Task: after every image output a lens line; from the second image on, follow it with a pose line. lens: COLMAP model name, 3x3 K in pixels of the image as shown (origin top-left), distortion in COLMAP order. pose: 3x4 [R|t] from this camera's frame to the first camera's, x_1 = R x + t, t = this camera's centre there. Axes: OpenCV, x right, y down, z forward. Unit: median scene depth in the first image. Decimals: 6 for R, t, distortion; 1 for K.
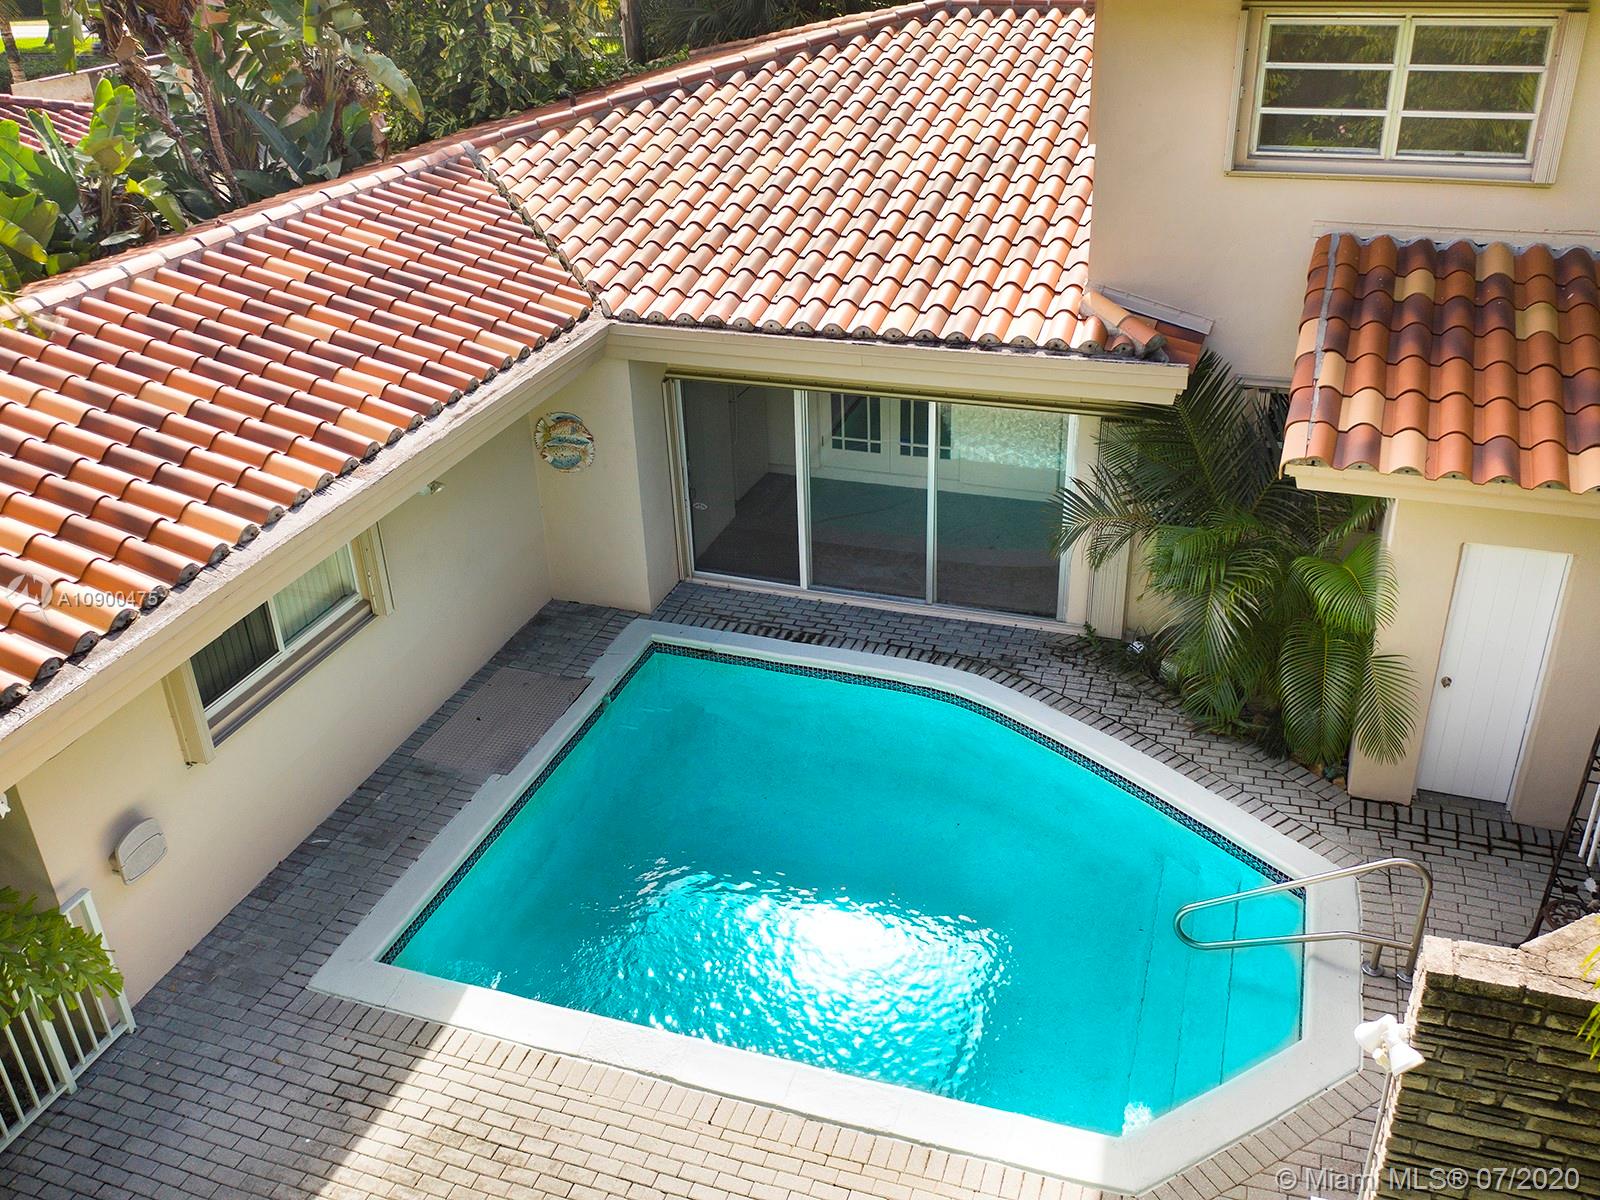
lens RADIAL K [[1320.7, 0, 802.2], [0, 1320.7, 601.7], [0, 0, 1]] dist [-0.022809, 0.003074]
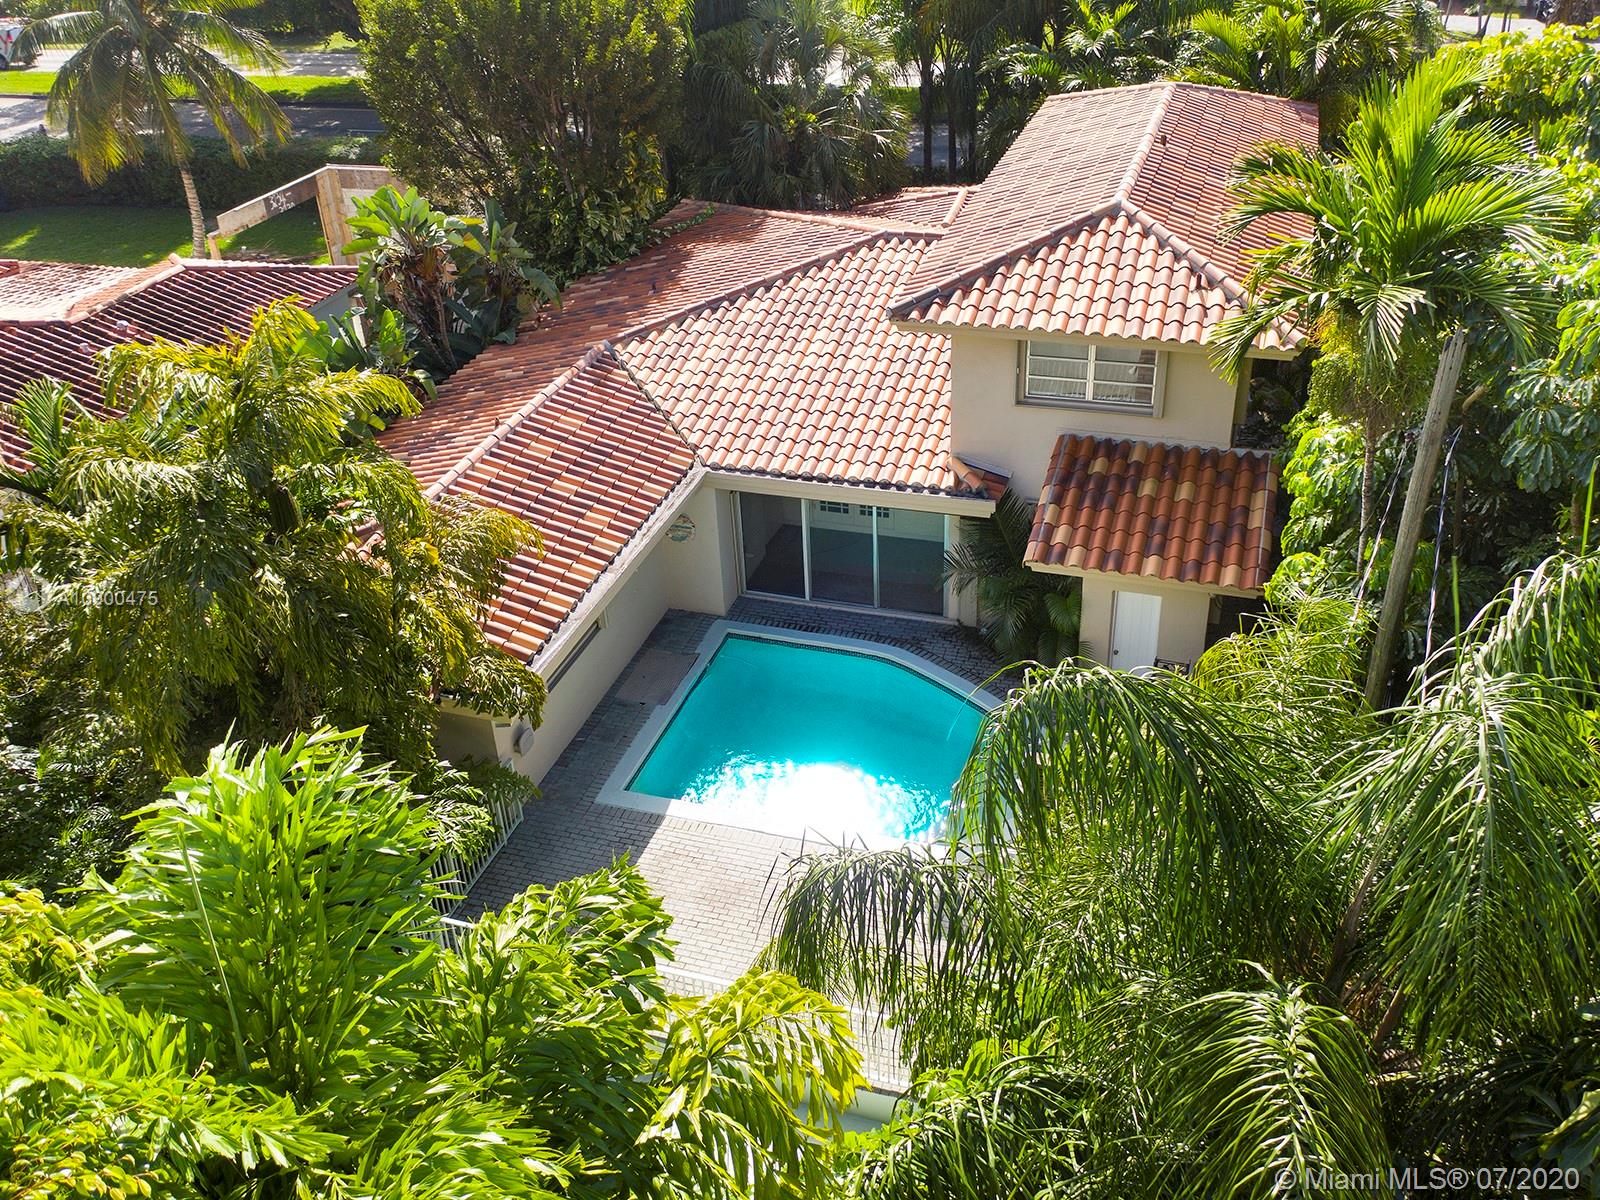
lens RADIAL K [[1320.7, 0, 801.3], [0, 1320.7, 599.8], [0, 0, 1]] dist [-0.022809, 0.003074]
pose [[0.999649, -0.020864, 0.016307, -0.043948], [0.019907, 0.998189, 0.056760, -0.135932], [-0.017462, -0.056416, 0.998255, -0.980030]]
